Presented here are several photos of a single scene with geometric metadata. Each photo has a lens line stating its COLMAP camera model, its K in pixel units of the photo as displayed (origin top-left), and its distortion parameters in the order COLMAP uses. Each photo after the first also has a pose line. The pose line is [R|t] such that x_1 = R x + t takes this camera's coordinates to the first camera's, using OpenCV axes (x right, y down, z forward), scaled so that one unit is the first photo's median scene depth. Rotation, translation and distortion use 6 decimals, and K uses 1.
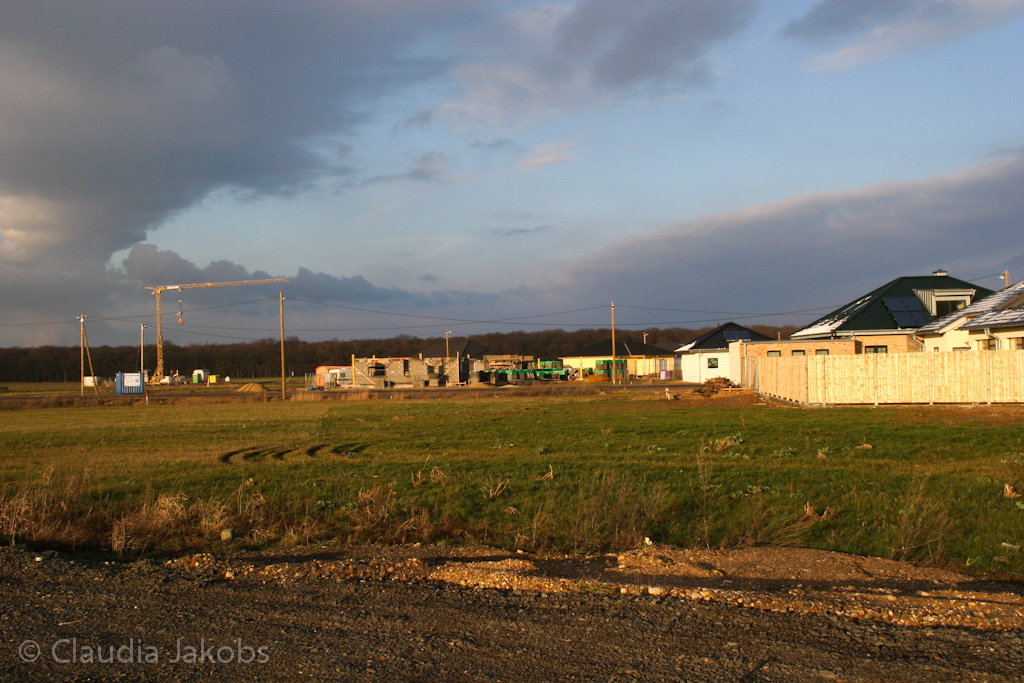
lens RADIAL K [[1176.5, 0, 512.2], [0, 1176.5, 341.7], [0, 0, 1]] dist [0.009577, 0.000000]
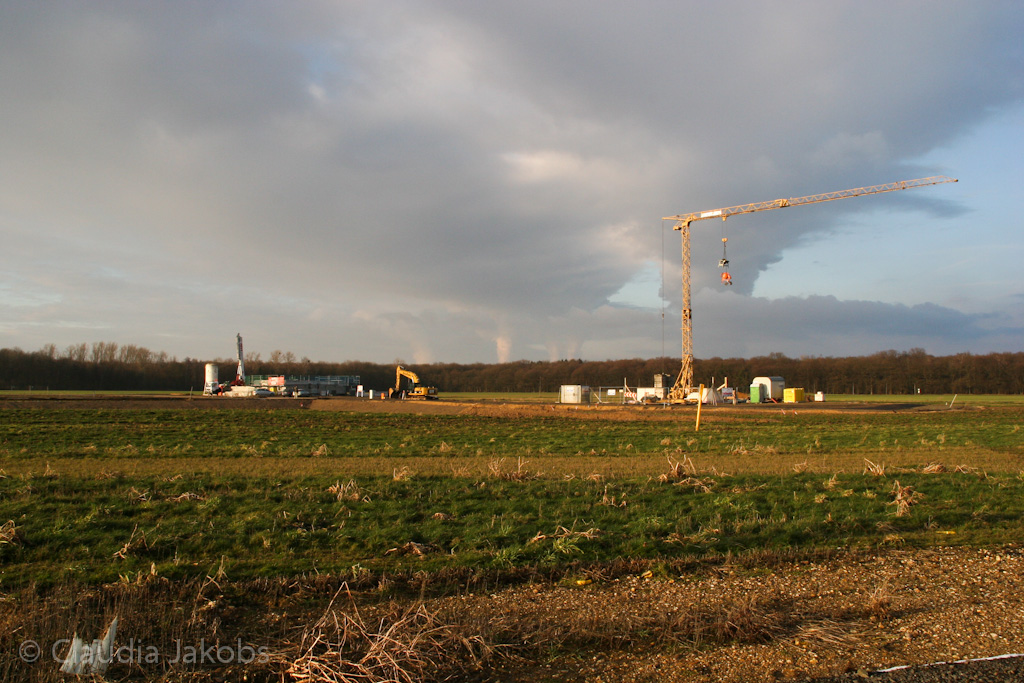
lens RADIAL K [[988.2, 0, 512.1], [0, 988.2, 342.1], [0, 0, 1]] dist [-0.003044, 0.000000]
pose [[0.844324, -0.000774, -0.535833, -0.128837], [-0.009859, 0.999807, -0.016979, 0.017190], [0.535743, 0.019618, 0.844153, 0.581395]]
